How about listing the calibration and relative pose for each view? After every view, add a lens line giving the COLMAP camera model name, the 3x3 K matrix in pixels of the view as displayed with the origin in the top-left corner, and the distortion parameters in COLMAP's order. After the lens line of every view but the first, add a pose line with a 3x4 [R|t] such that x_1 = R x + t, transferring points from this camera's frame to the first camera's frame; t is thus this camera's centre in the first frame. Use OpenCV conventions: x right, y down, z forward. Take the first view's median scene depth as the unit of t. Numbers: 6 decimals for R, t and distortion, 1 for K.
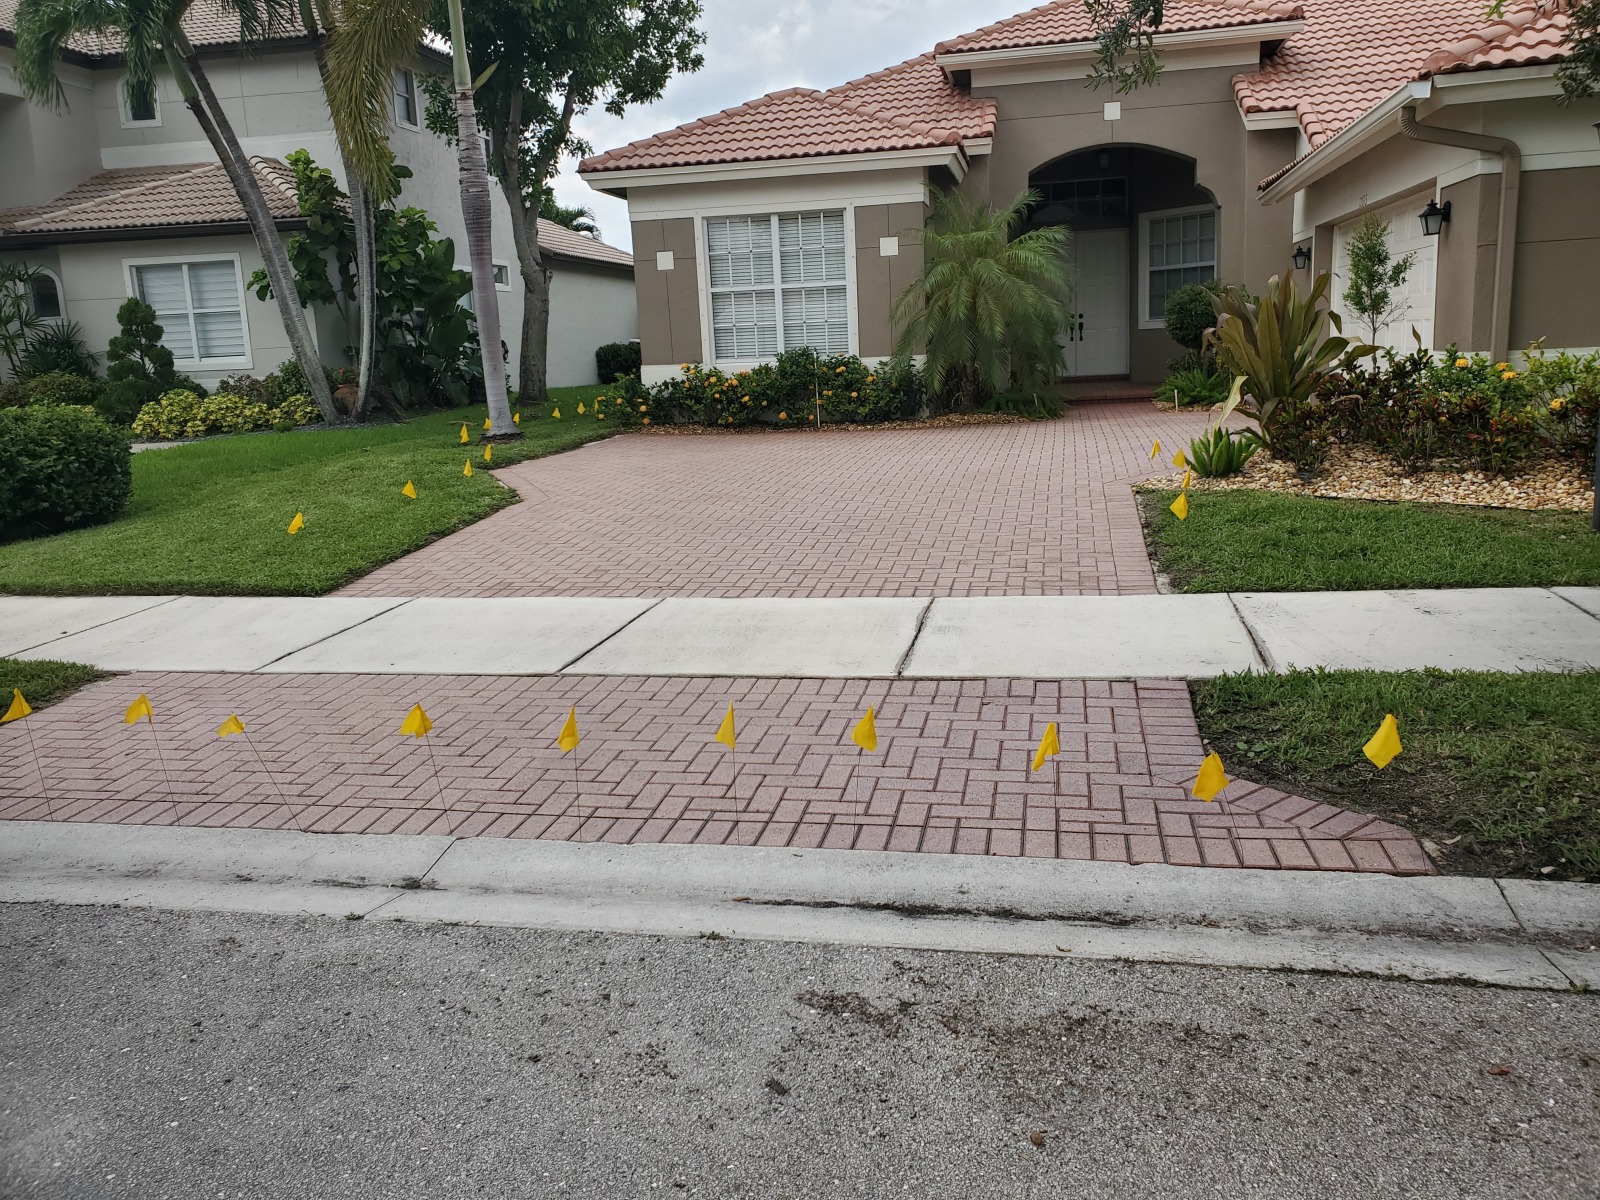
lens RADIAL K [[1239.3, 0, 810.9], [0, 1239.3, 616.8], [0, 0, 1]] dist [0.037898, -0.070258]
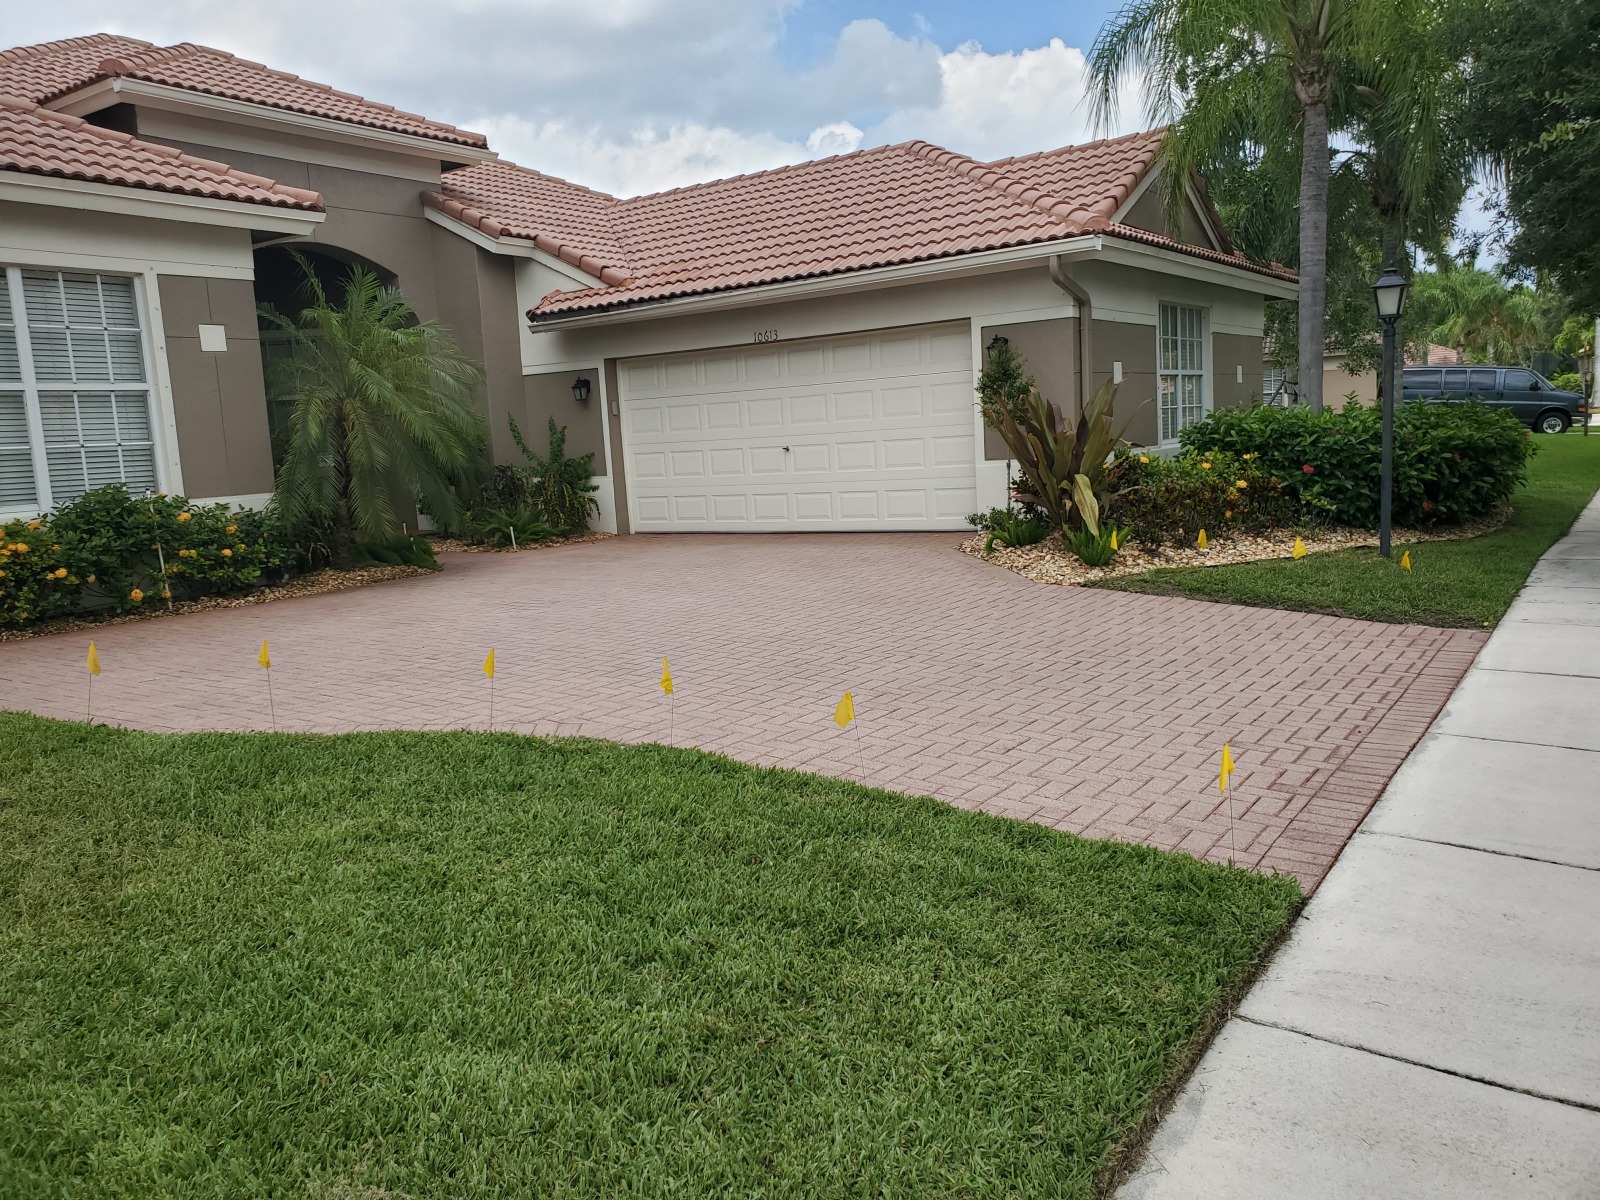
lens RADIAL K [[1239.3, 0, 810.9], [0, 1239.3, 616.8], [0, 0, 1]] dist [0.037898, -0.070258]
pose [[0.394735, -0.112565, 0.911873, -0.432509], [0.231755, 0.972574, 0.019735, -0.085057], [-0.889086, 0.203541, 0.409997, 0.448644]]
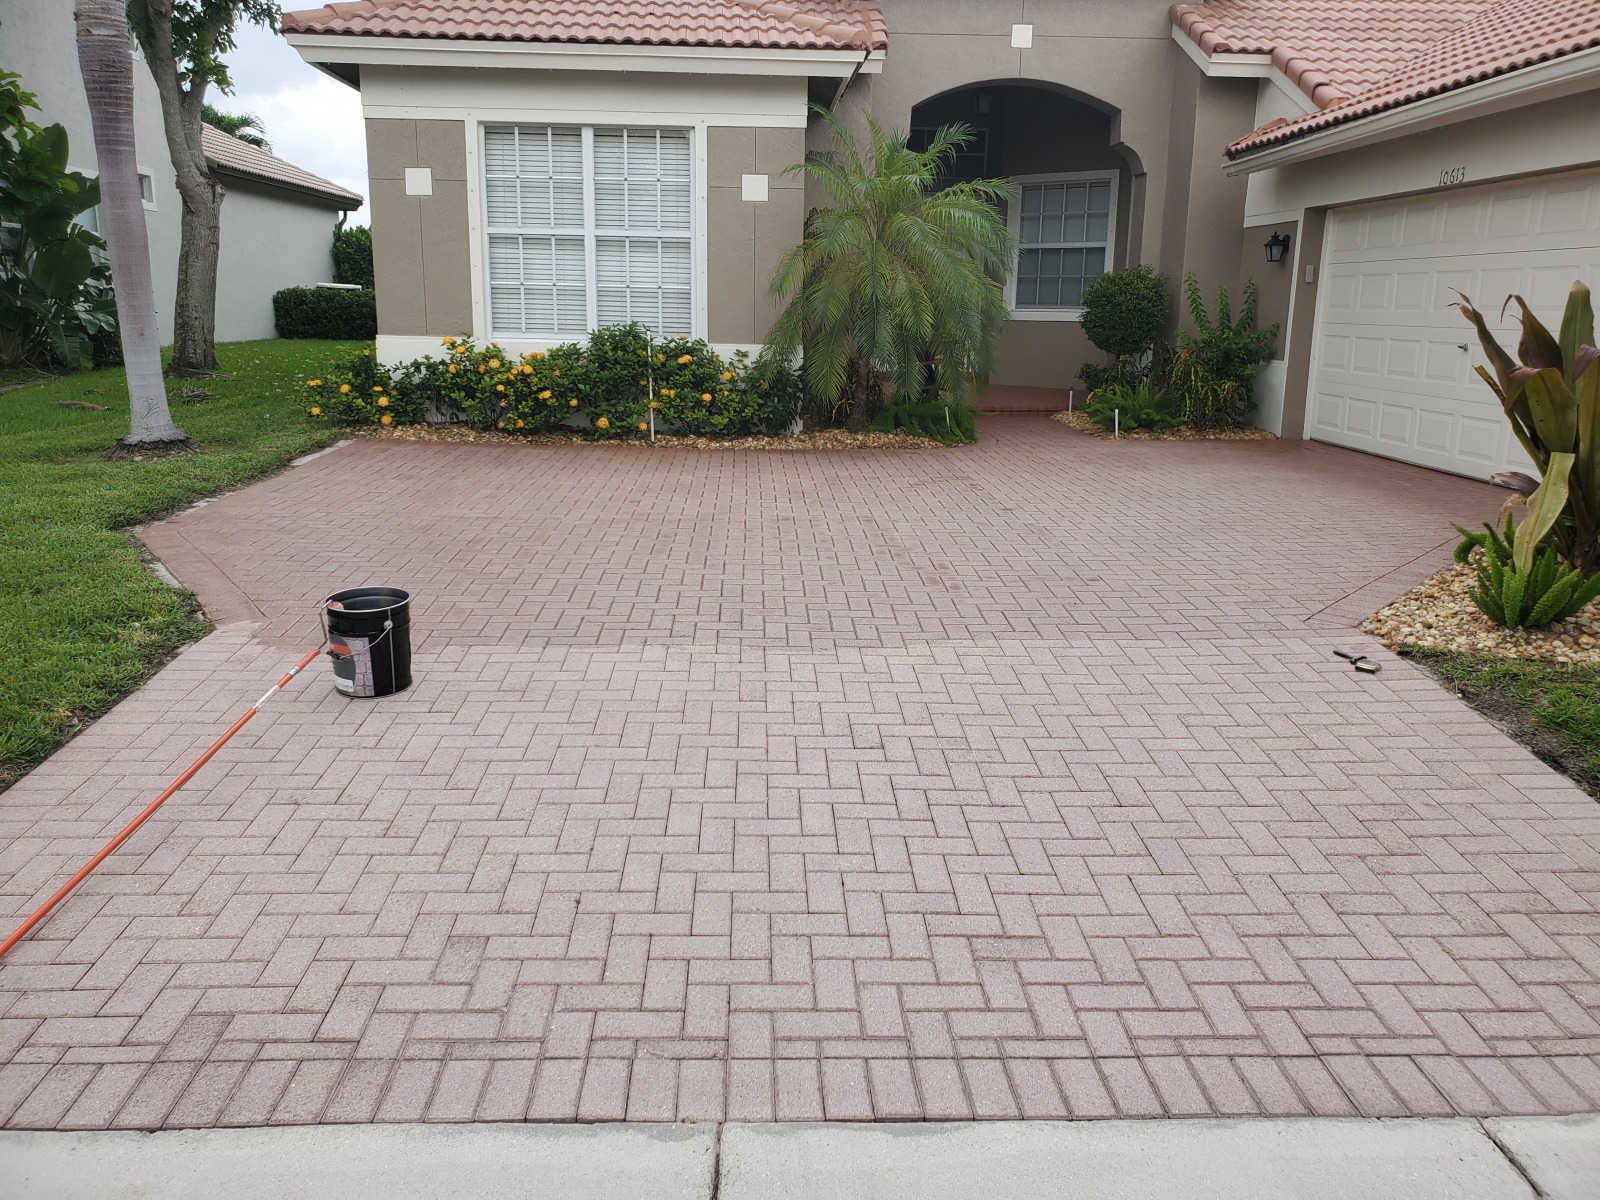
lens RADIAL K [[1252.4, 0, 800.0], [0, 1252.4, 600.0], [0, 0, 1]] dist [-0.003786, 0.020630]
pose [[0.970208, 0.003442, 0.242249, -0.081082], [-0.007703, 0.999832, 0.016645, -0.074423], [-0.242151, -0.018015, 0.970071, 0.293843]]
